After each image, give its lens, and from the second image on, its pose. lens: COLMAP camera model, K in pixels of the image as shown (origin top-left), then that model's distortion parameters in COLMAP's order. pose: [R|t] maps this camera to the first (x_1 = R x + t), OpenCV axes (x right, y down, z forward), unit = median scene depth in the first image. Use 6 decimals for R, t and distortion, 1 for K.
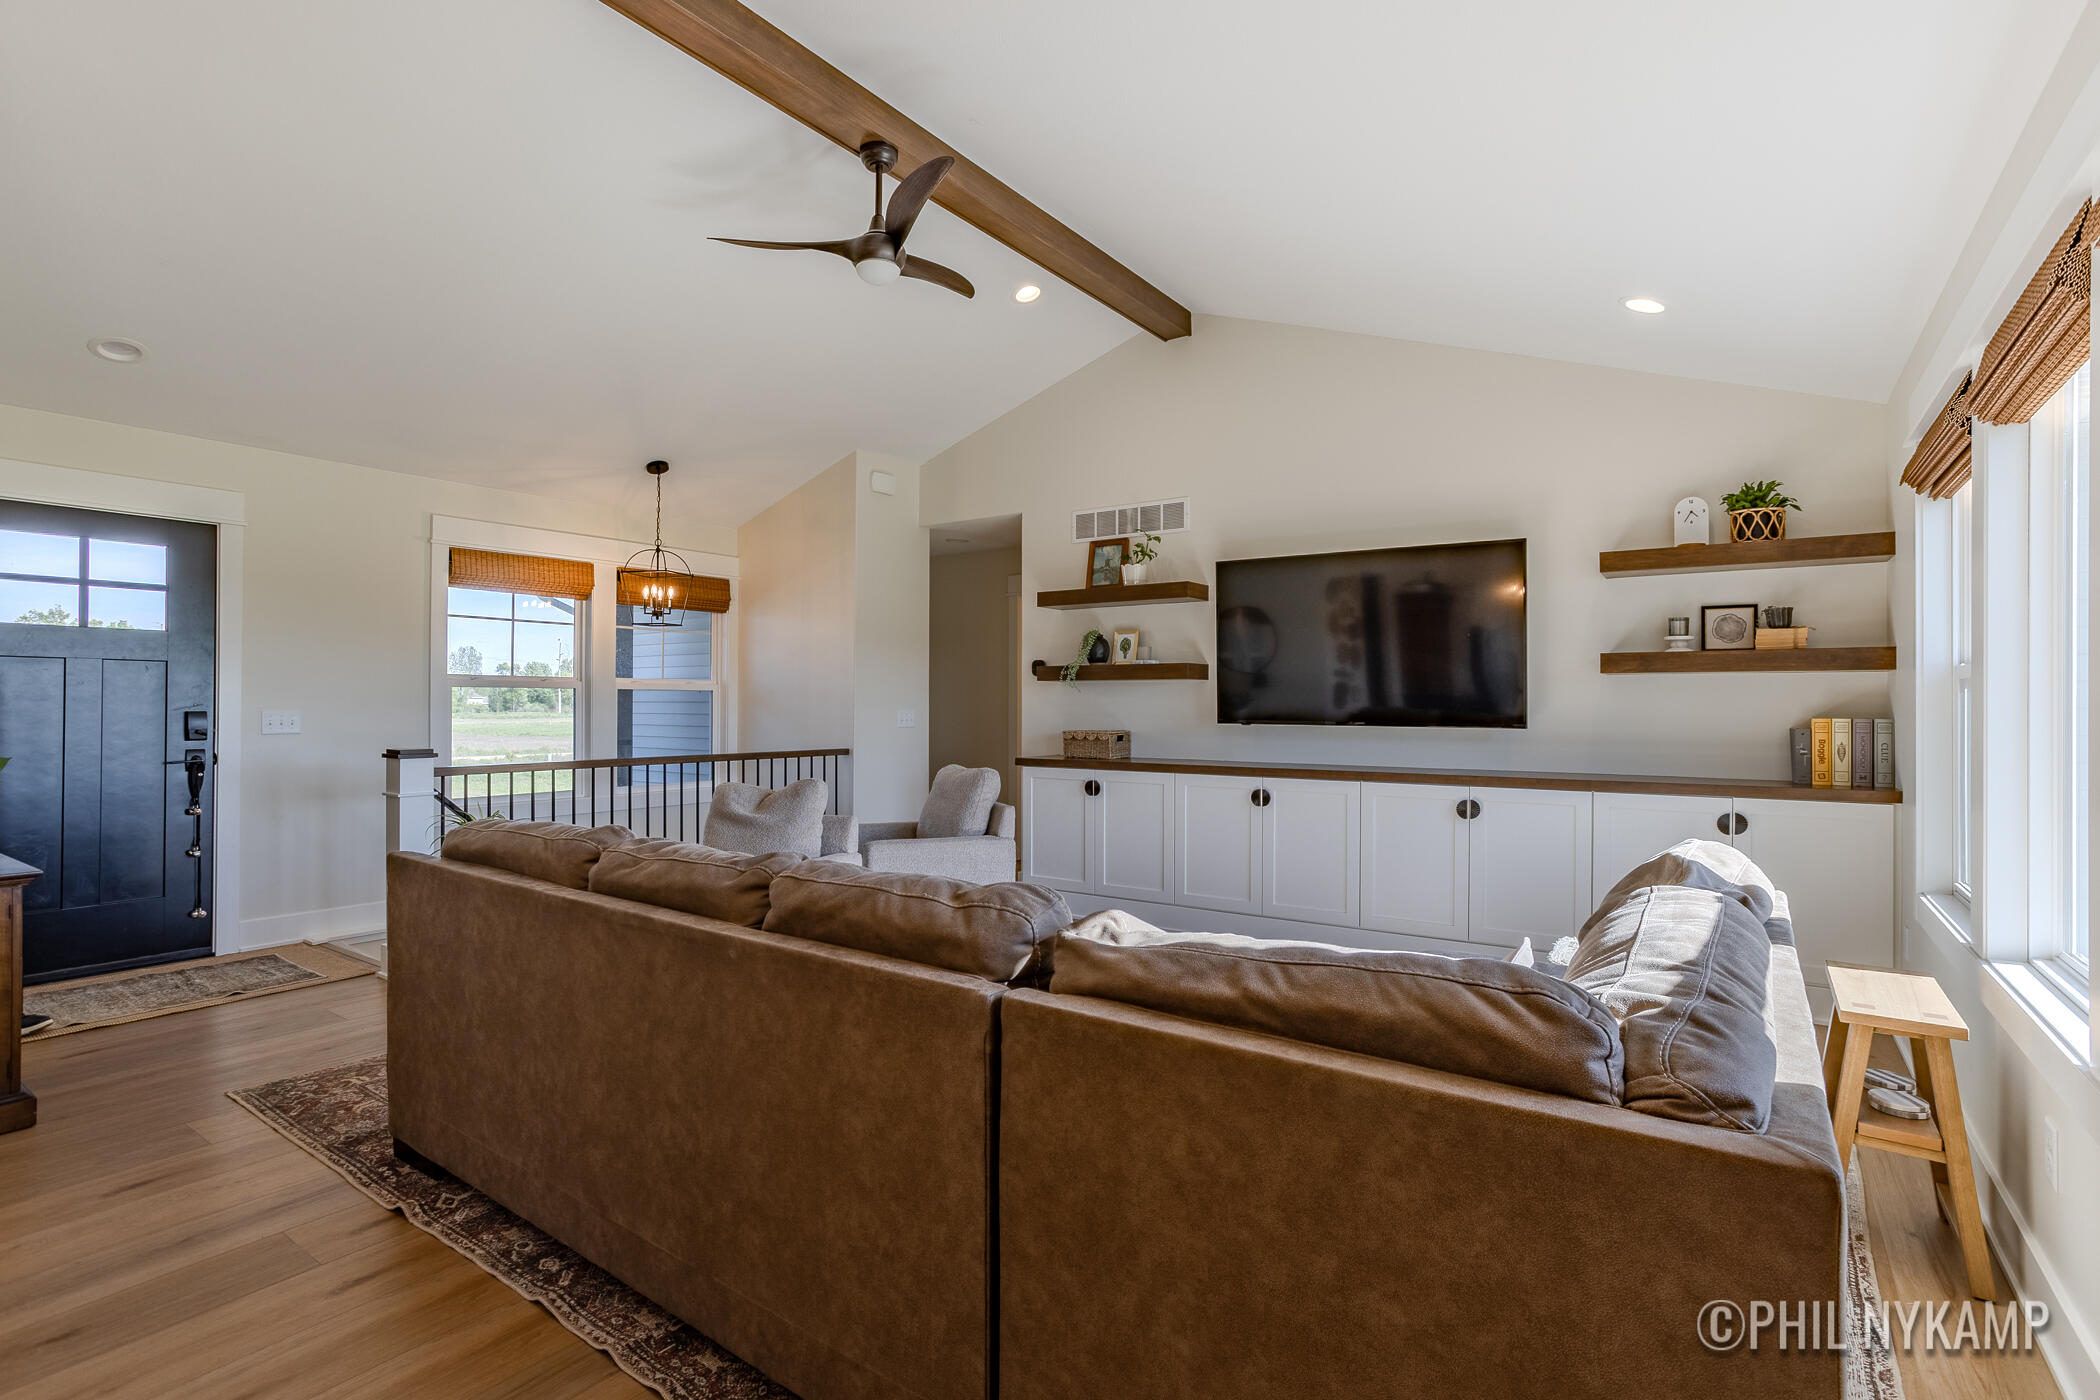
lens RADIAL K [[1007.6, 0, 1049.0], [0, 1007.6, 694.3], [0, 0, 1]] dist [-0.032303, 0.001074]
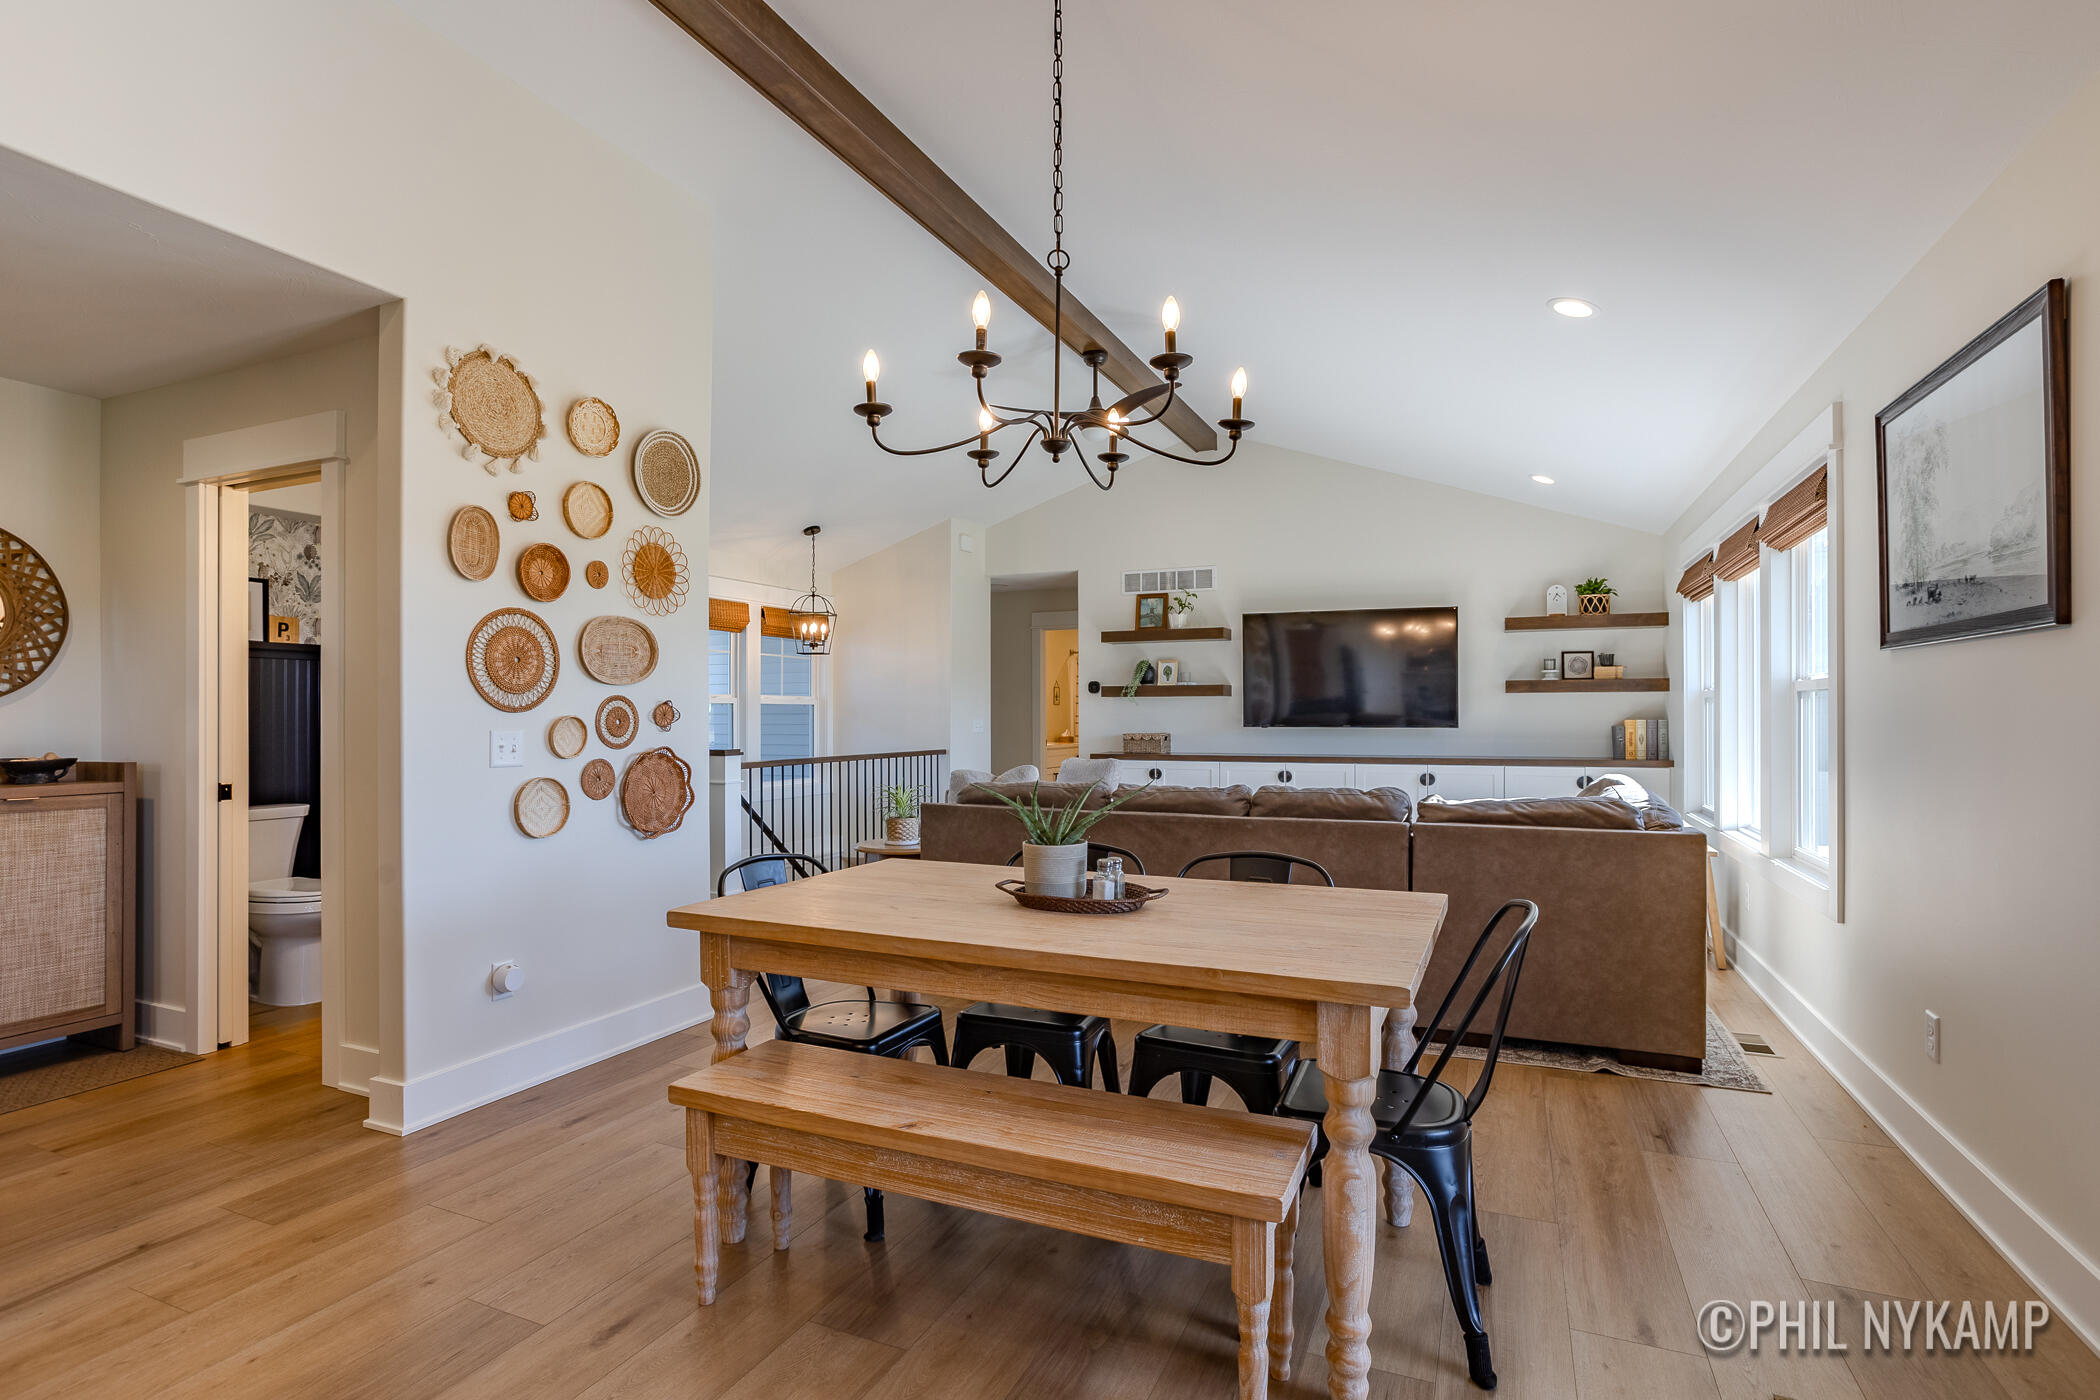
lens RADIAL K [[1029.9, 0, 1036.0], [0, 1029.9, 706.3], [0, 0, 1]] dist [-0.042329, 0.000278]
pose [[0.982186, -0.004546, 0.187856, -0.458960], [0.004351, 0.999989, 0.001449, -0.004862], [-0.187861, -0.000606, 0.982195, -0.436050]]
